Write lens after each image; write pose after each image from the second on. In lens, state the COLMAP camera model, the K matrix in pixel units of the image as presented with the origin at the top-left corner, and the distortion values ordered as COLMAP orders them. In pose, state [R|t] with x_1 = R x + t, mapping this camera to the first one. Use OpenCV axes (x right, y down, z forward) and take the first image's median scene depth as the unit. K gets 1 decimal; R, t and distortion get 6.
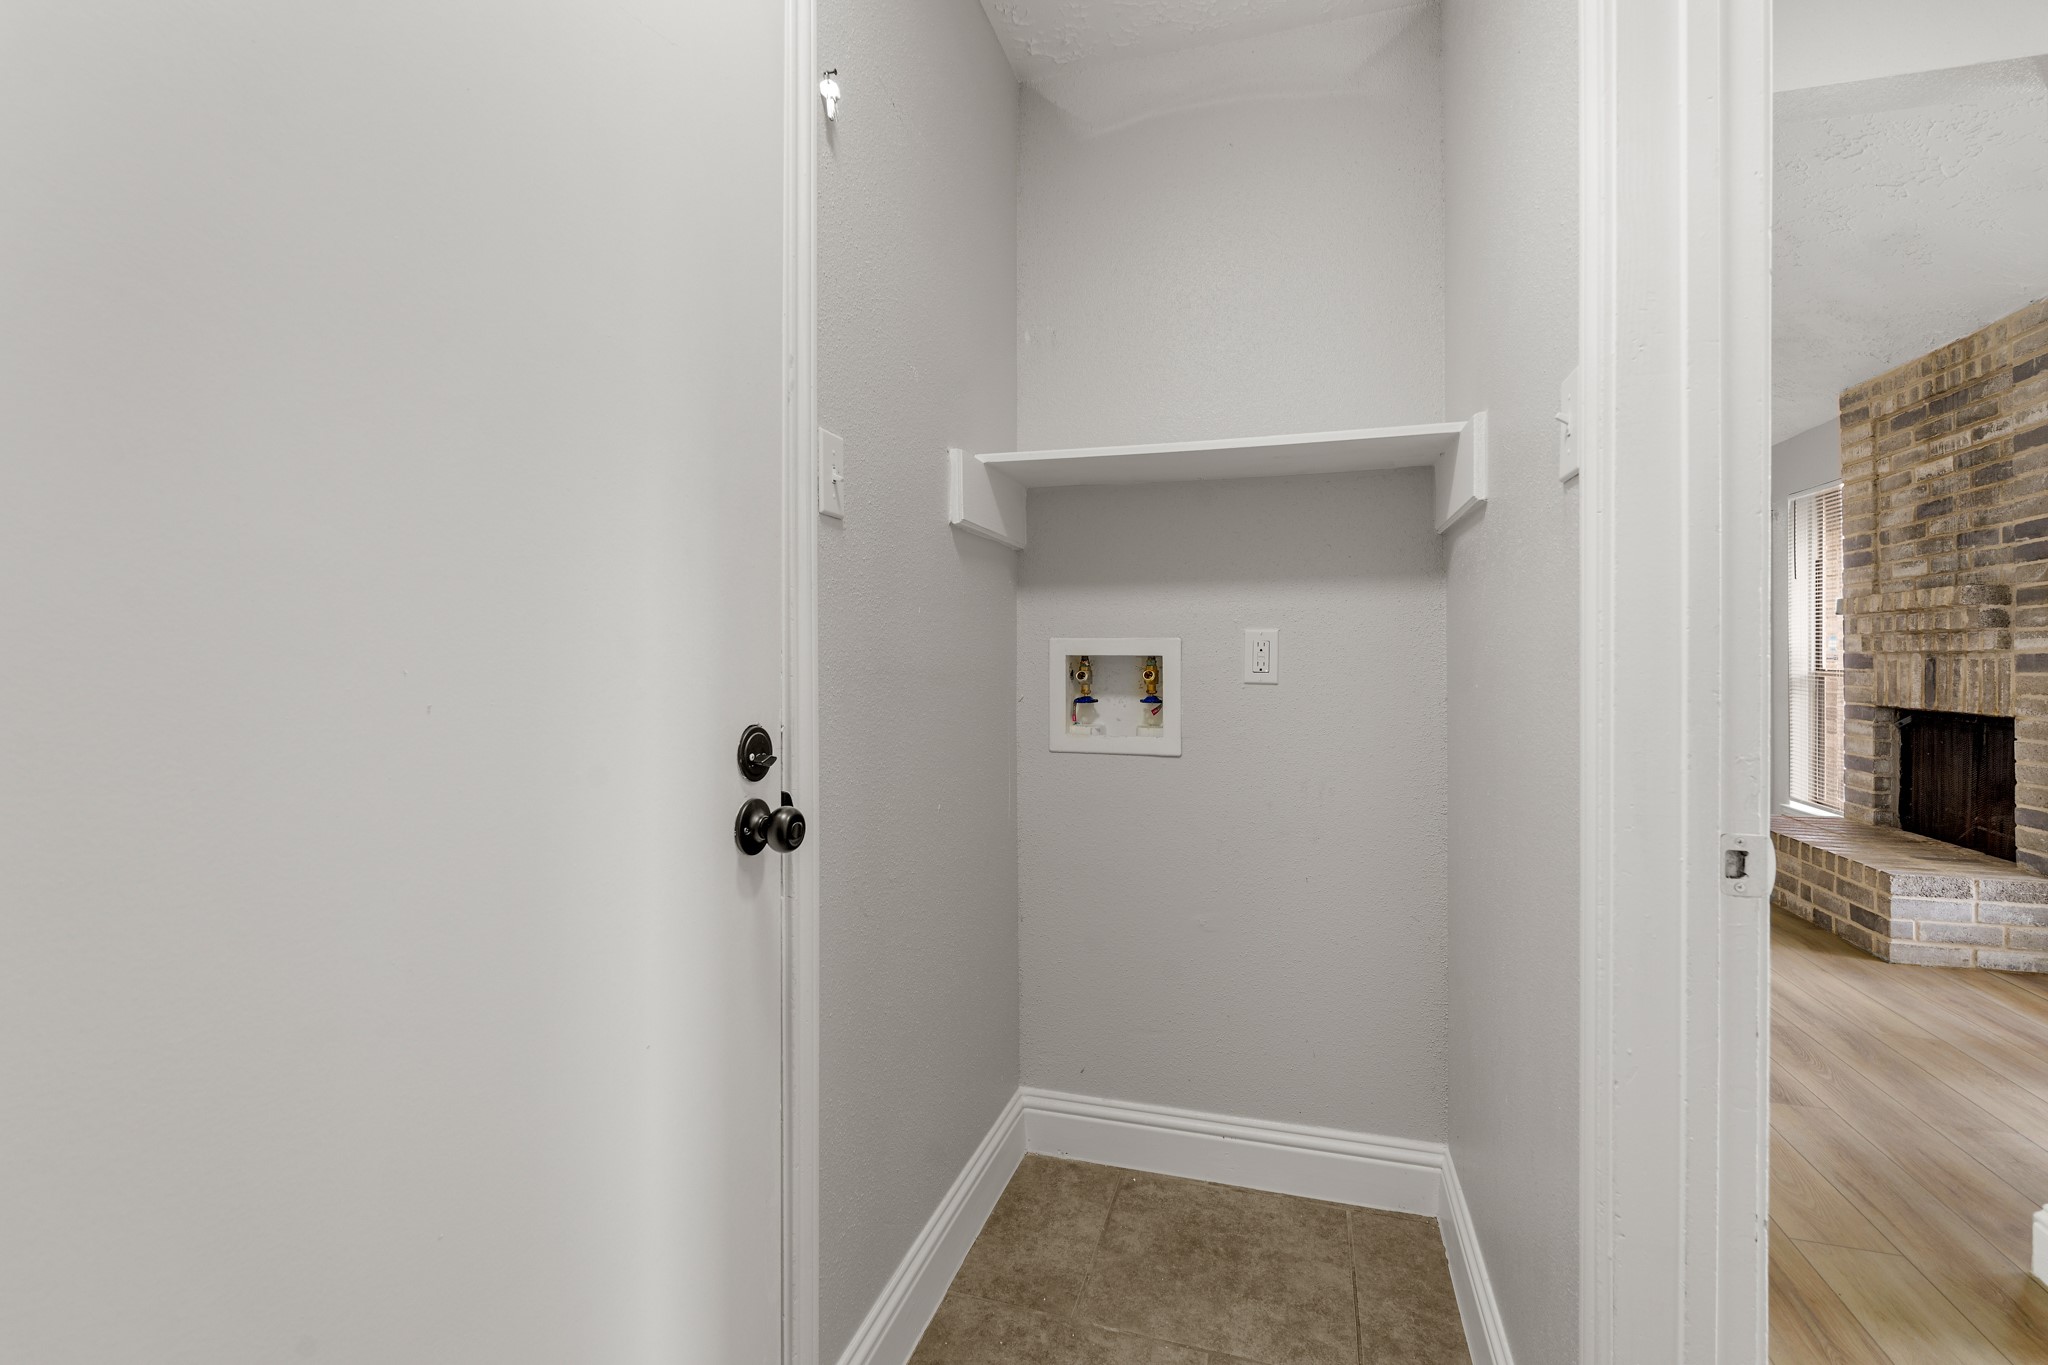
lens RADIAL K [[908.3, 0, 1026.6], [0, 908.3, 655.0], [0, 0, 1]] dist [-0.001468, -0.000189]
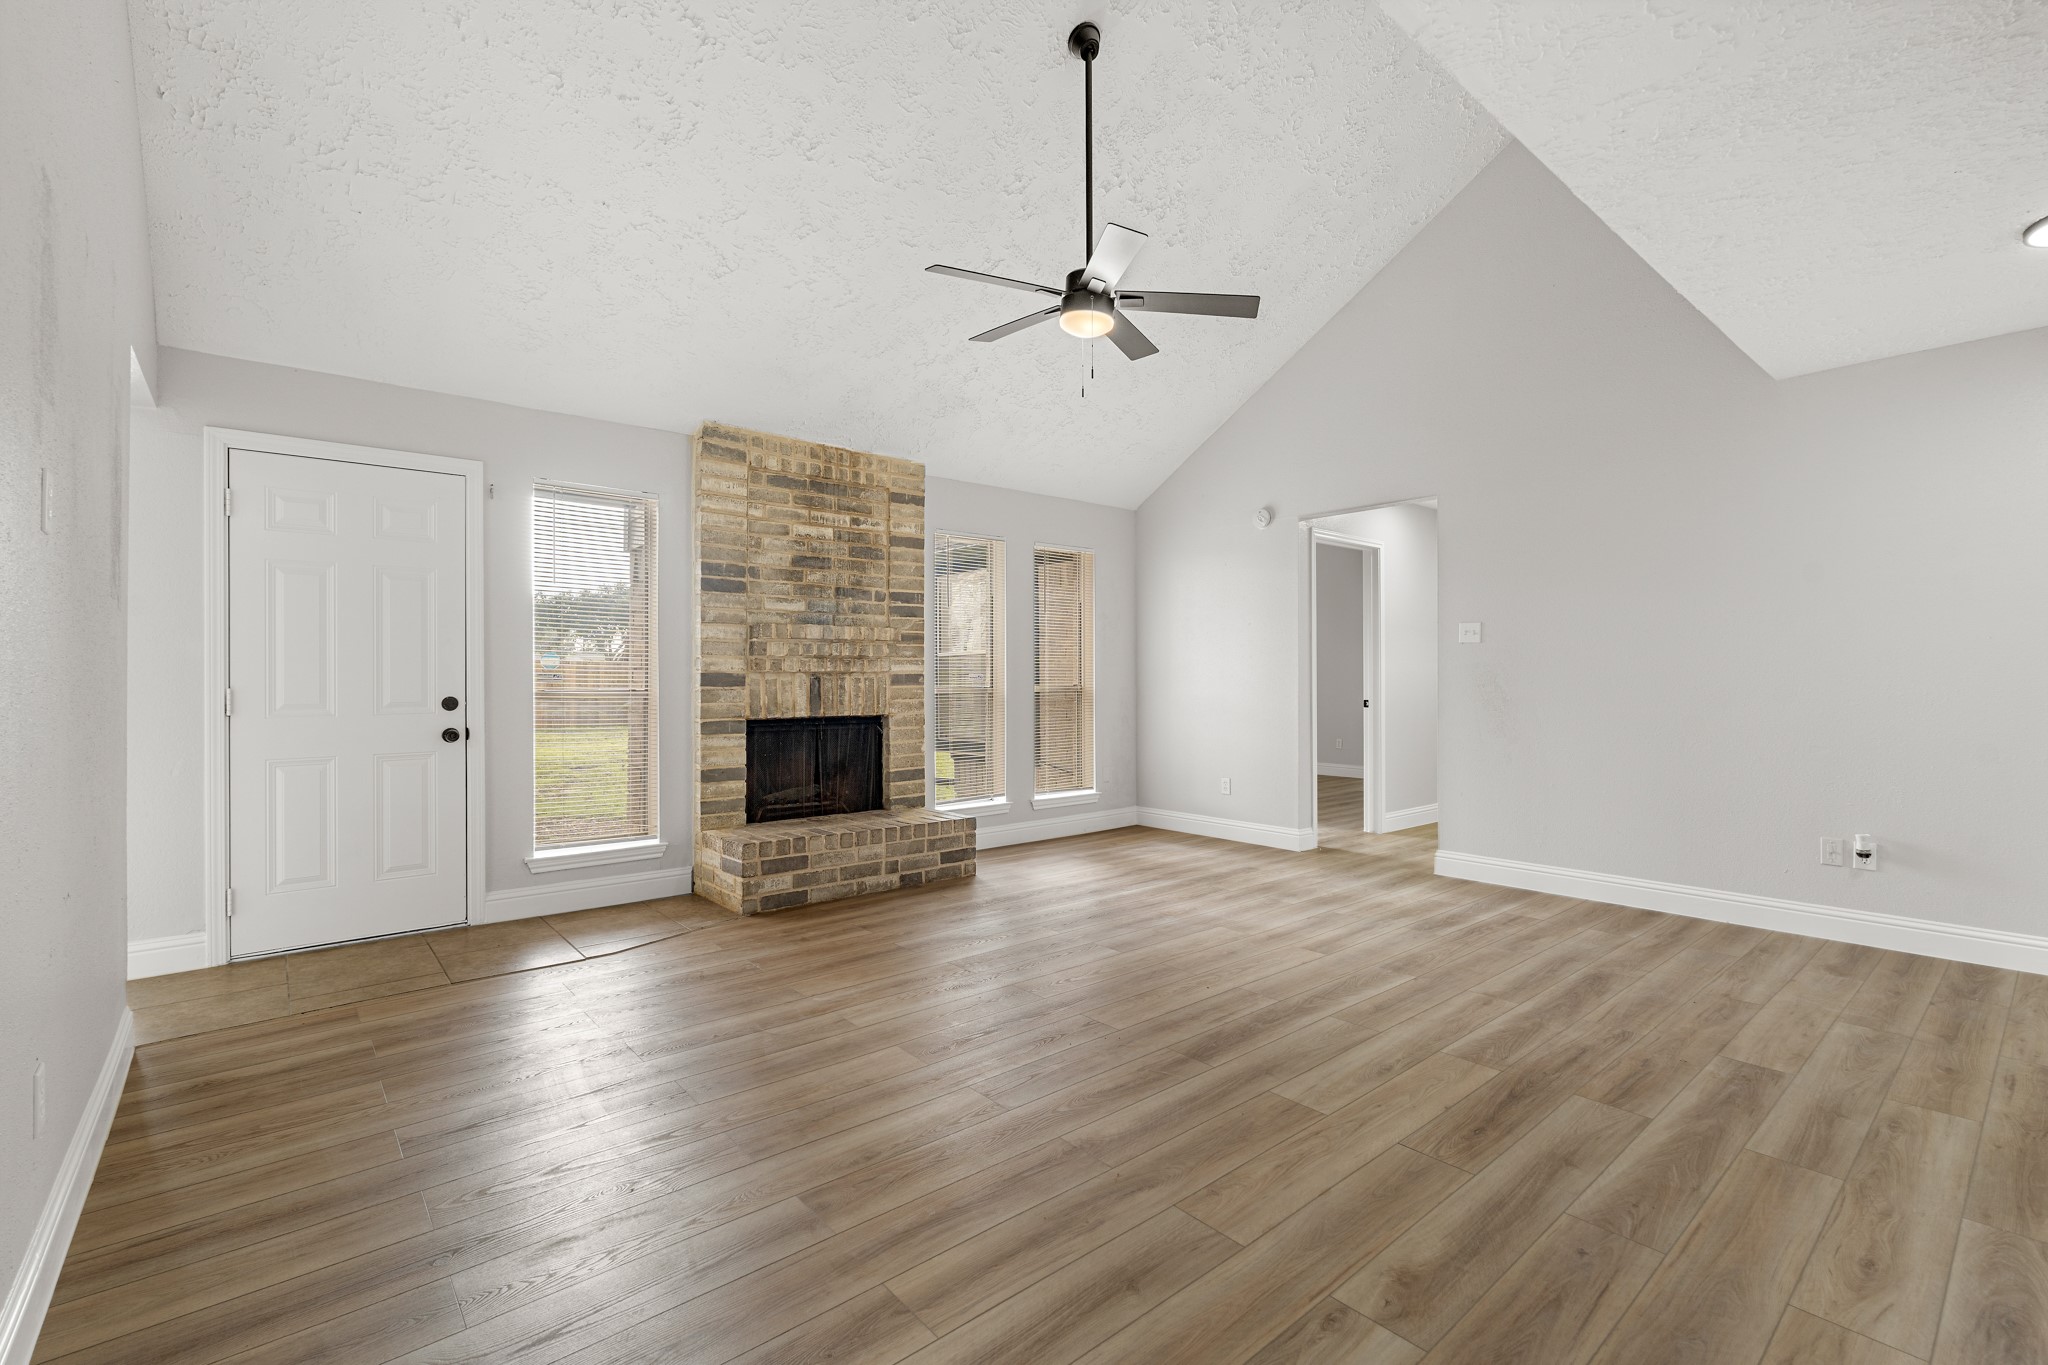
lens RADIAL K [[893.7, 0, 1027.6], [0, 893.7, 677.2], [0, 0, 1]] dist [-0.003487, 0.000030]
pose [[-0.837208, 0.001423, 0.546883, 0.041292], [0.000016, 0.999997, -0.002578, 0.007286], [-0.546884, -0.002149, -0.837205, 1.957061]]
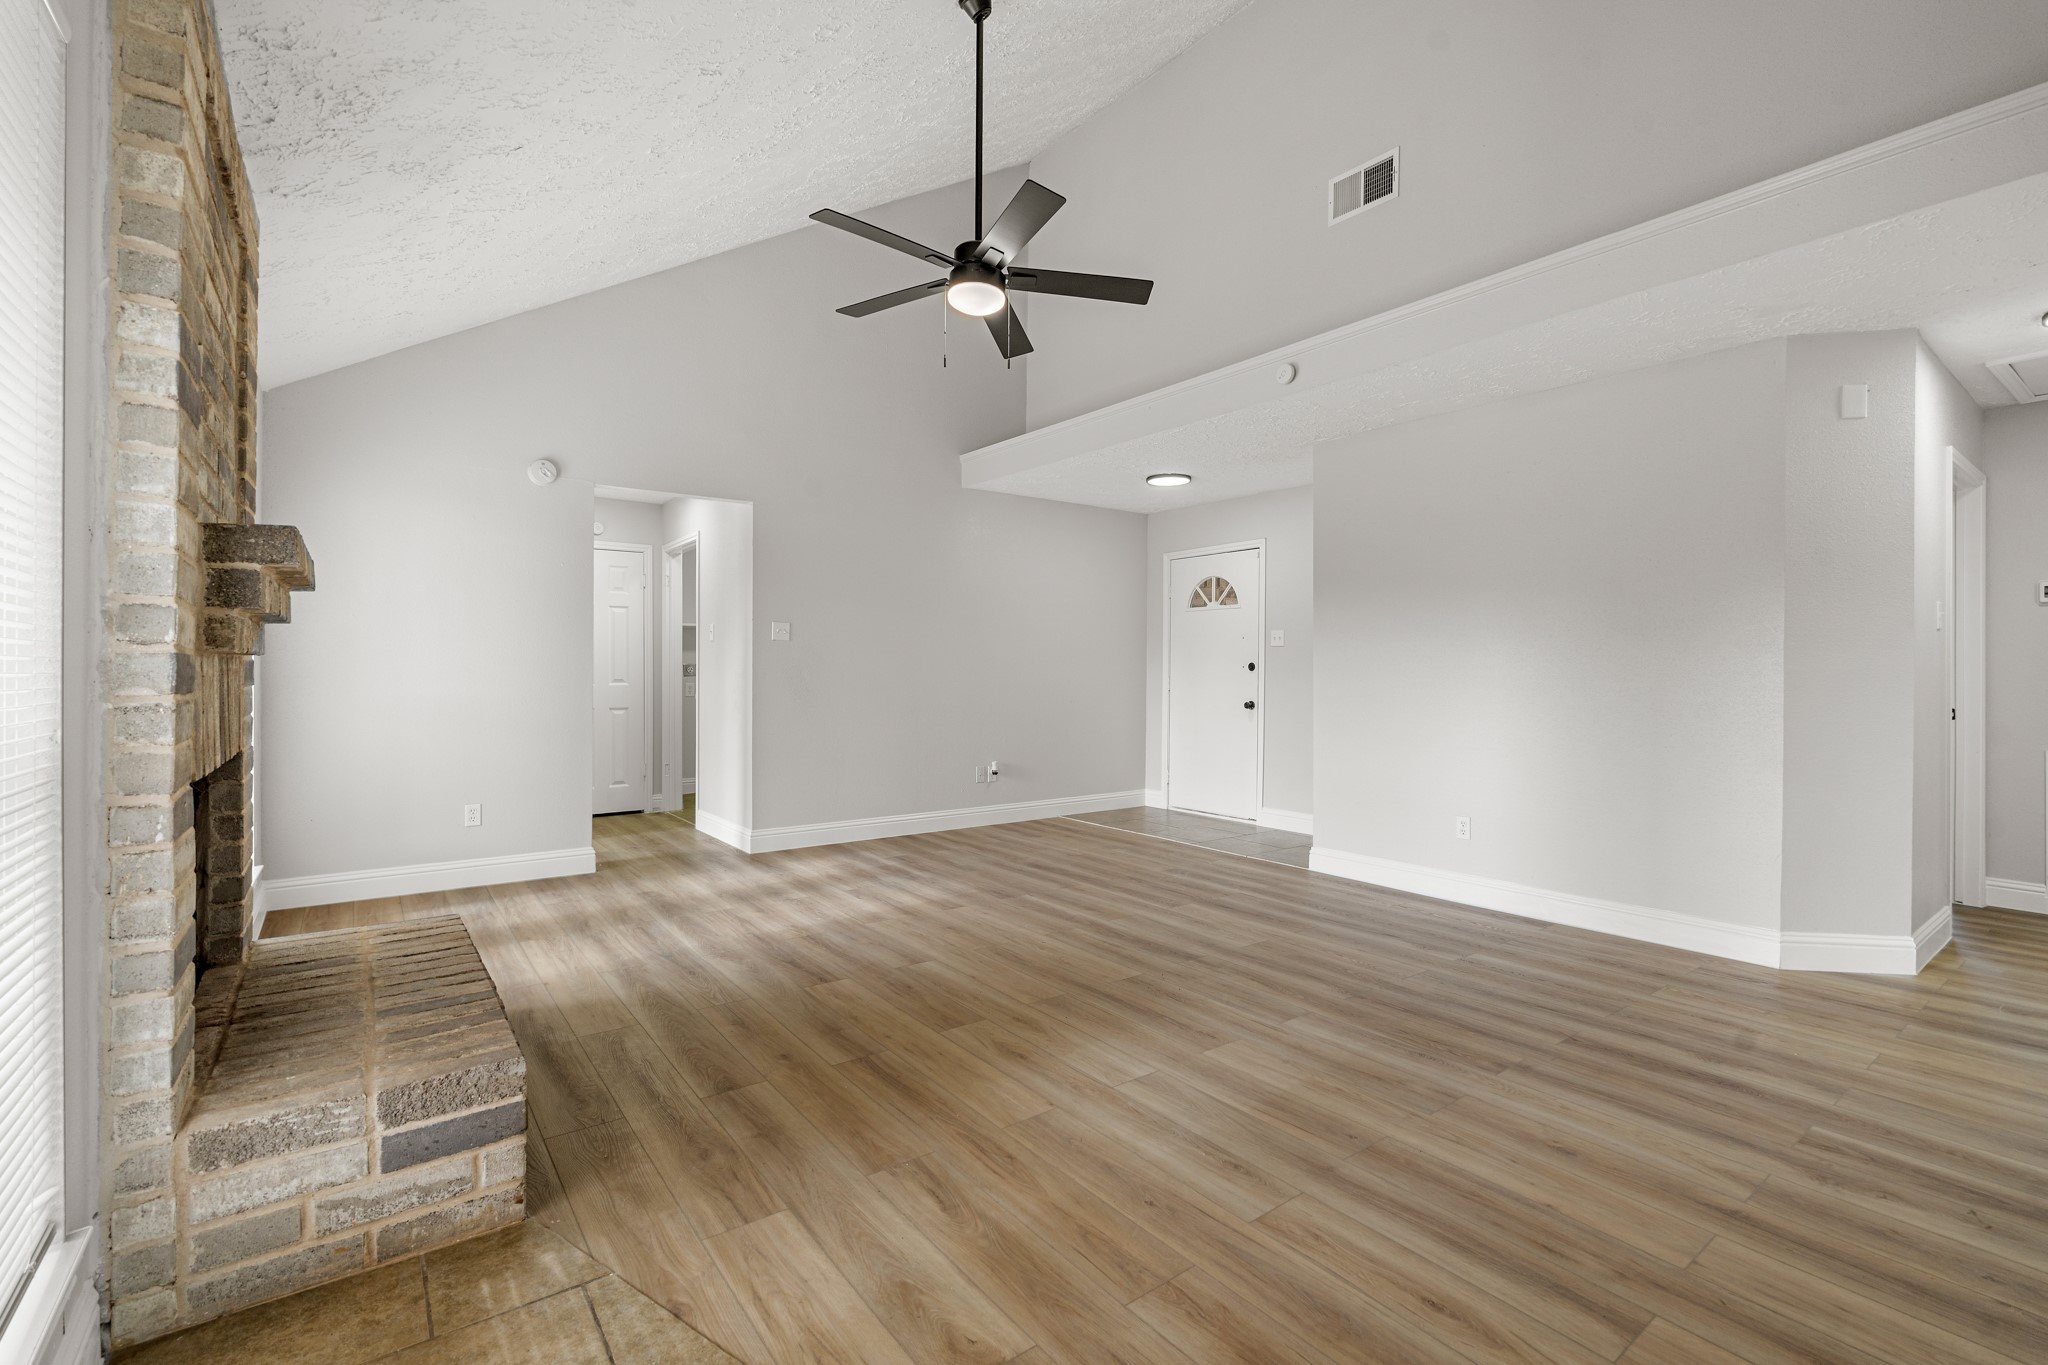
lens RADIAL K [[898.0, 0, 1025.0], [0, 898.0, 667.8], [0, 0, 1]] dist [-0.001940, 0.000474]
pose [[-0.603329, -0.006131, -0.797469, 1.154022], [-0.002536, 0.999980, -0.005770, 0.006978], [0.797488, -0.001459, -0.603333, 1.726608]]
